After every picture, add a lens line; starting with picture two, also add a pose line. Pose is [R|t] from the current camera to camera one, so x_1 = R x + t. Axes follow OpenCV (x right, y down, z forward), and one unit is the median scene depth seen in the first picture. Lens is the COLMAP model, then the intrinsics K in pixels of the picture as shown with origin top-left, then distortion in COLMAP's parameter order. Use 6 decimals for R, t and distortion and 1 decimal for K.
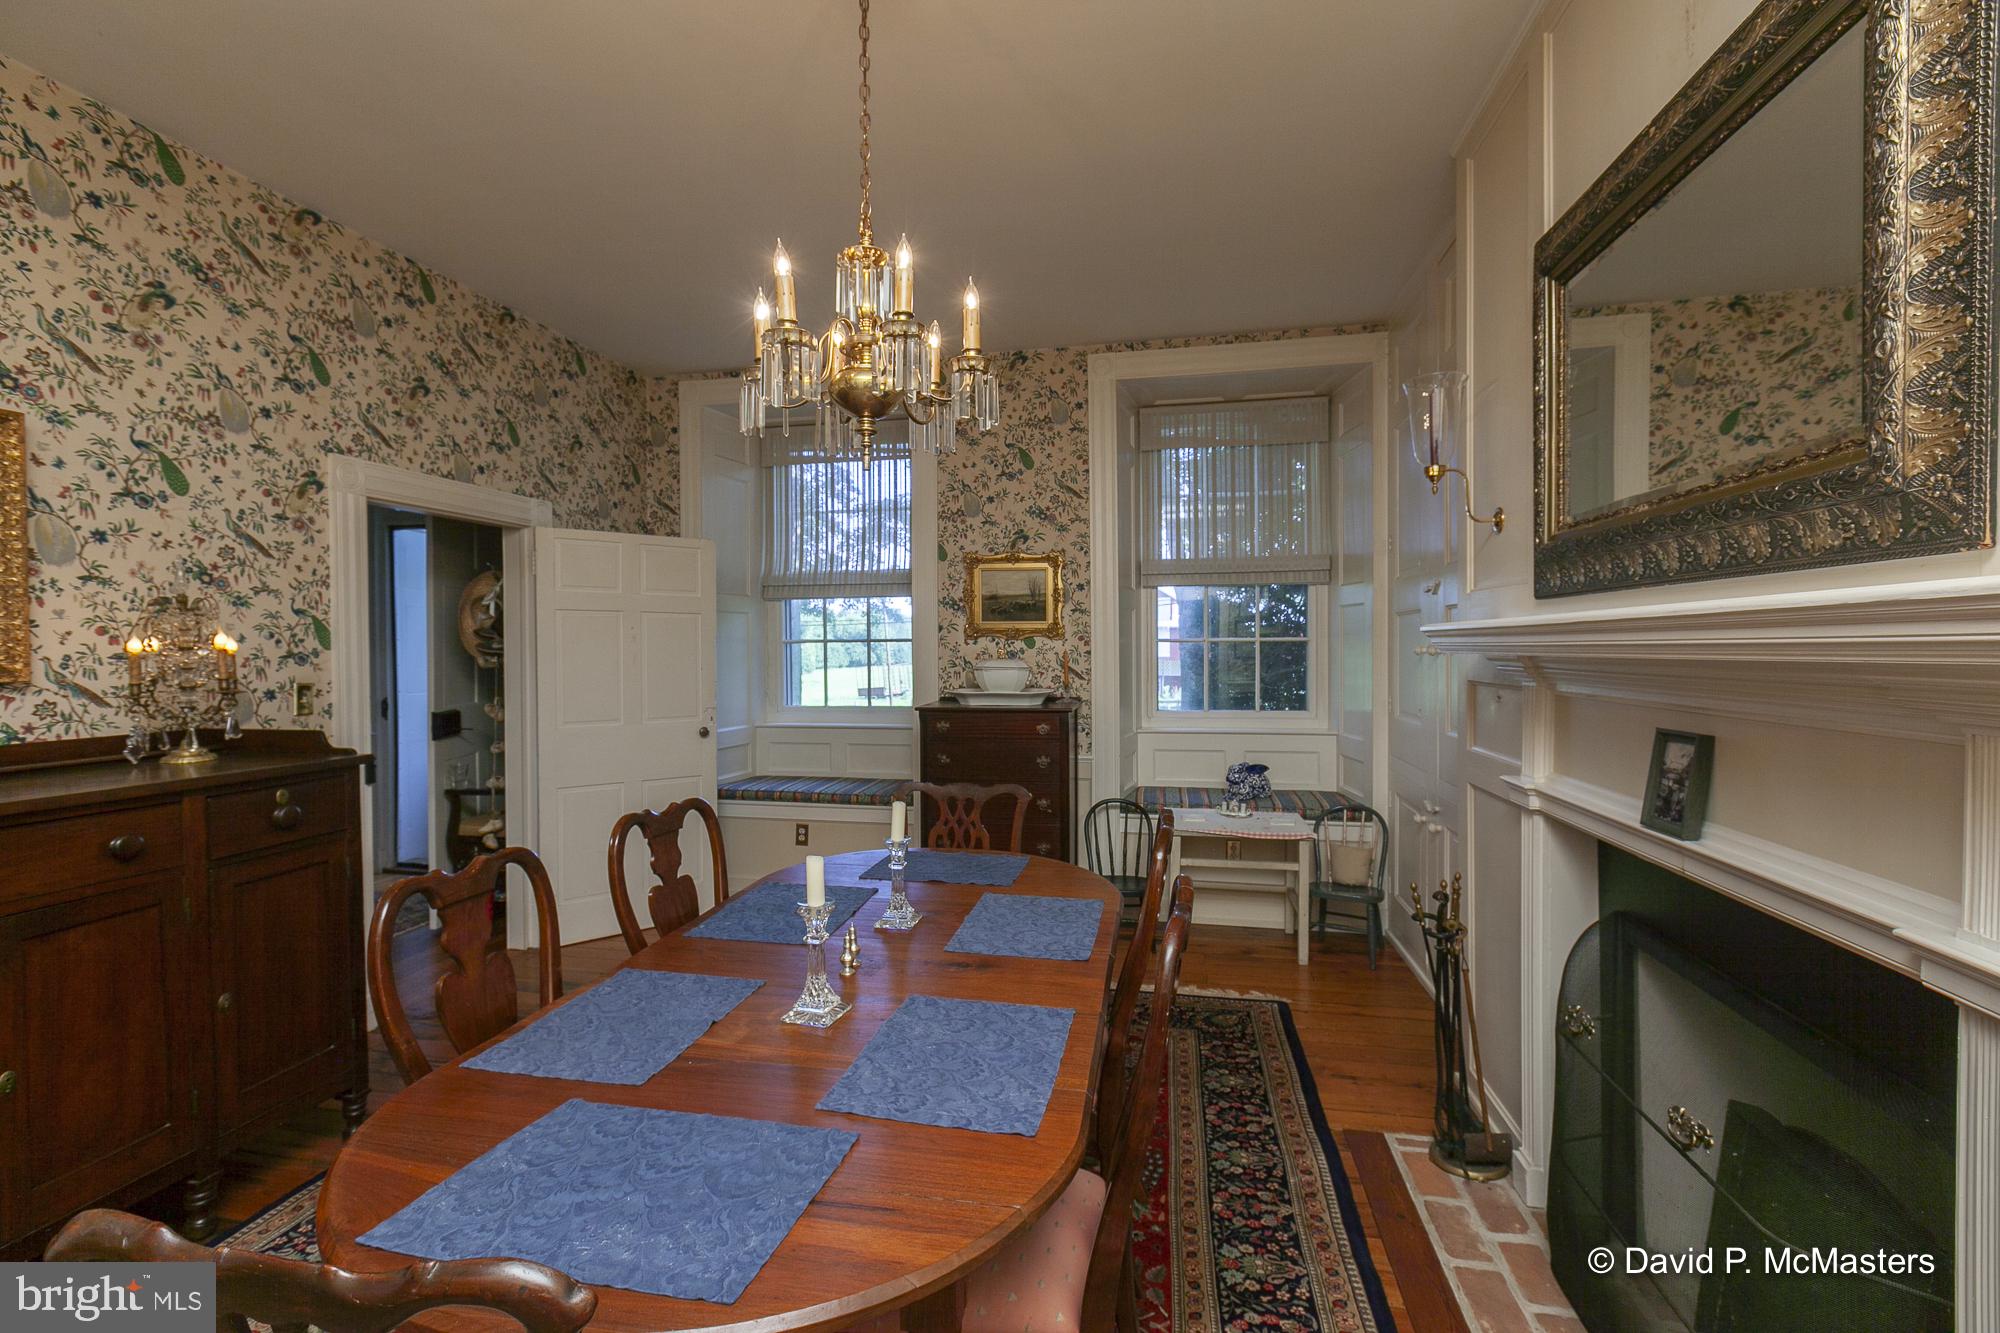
lens RADIAL K [[886.3, 0, 998.6], [0, 886.3, 657.1], [0, 0, 1]] dist [-0.000291, -0.000176]
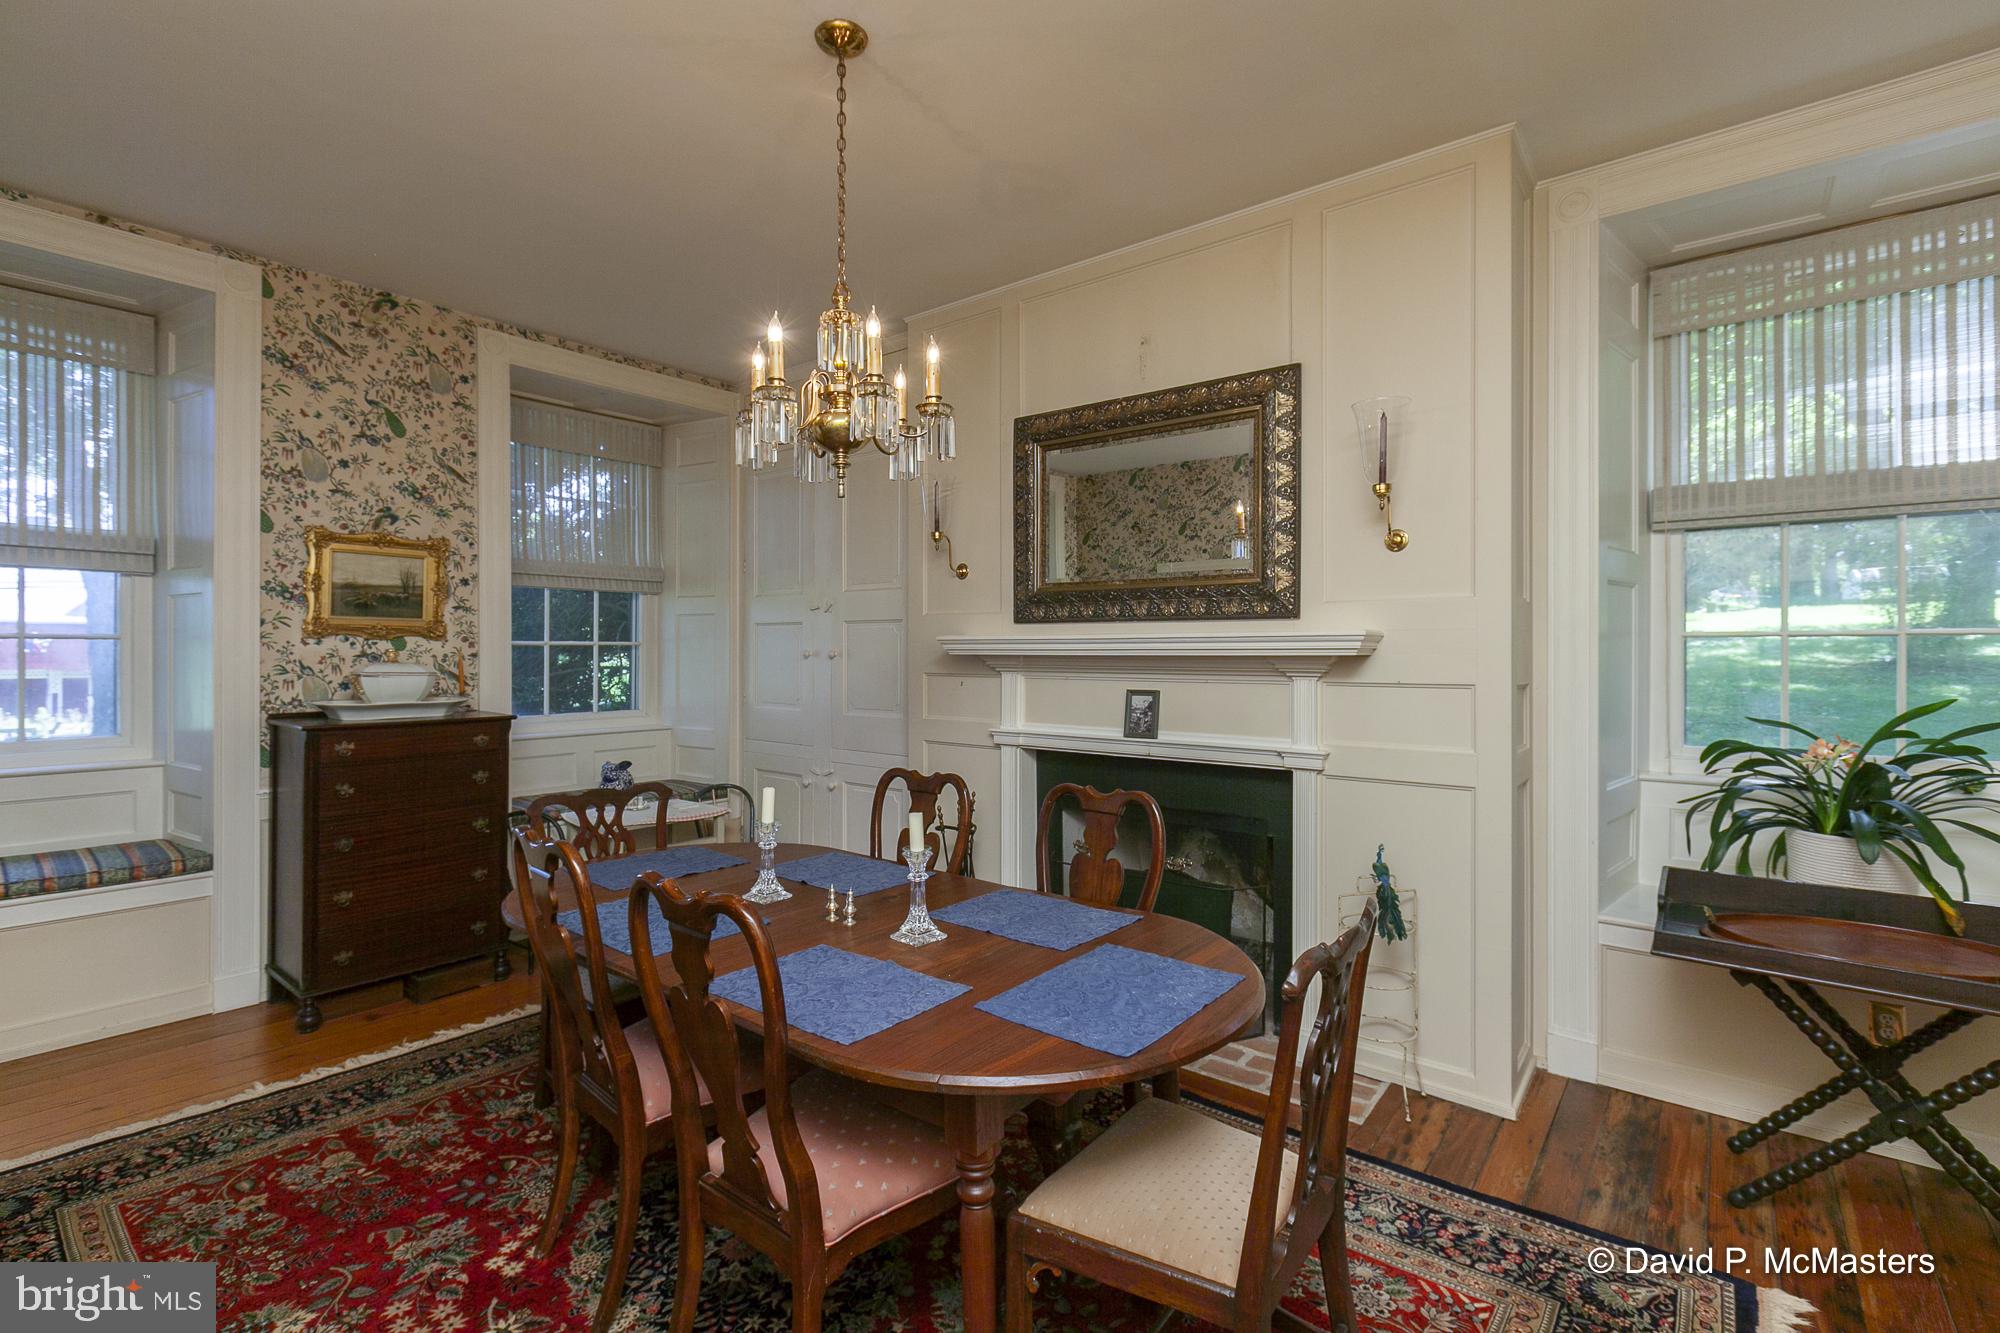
lens RADIAL K [[886.3, 0, 998.6], [0, 886.3, 657.1], [0, 0, 1]] dist [-0.000291, -0.000176]
pose [[0.463380, 0.000822, 0.886159, -0.449724], [0.005610, 0.999977, -0.003861, 0.003044], [-0.886142, 0.006760, 0.463364, 0.109704]]
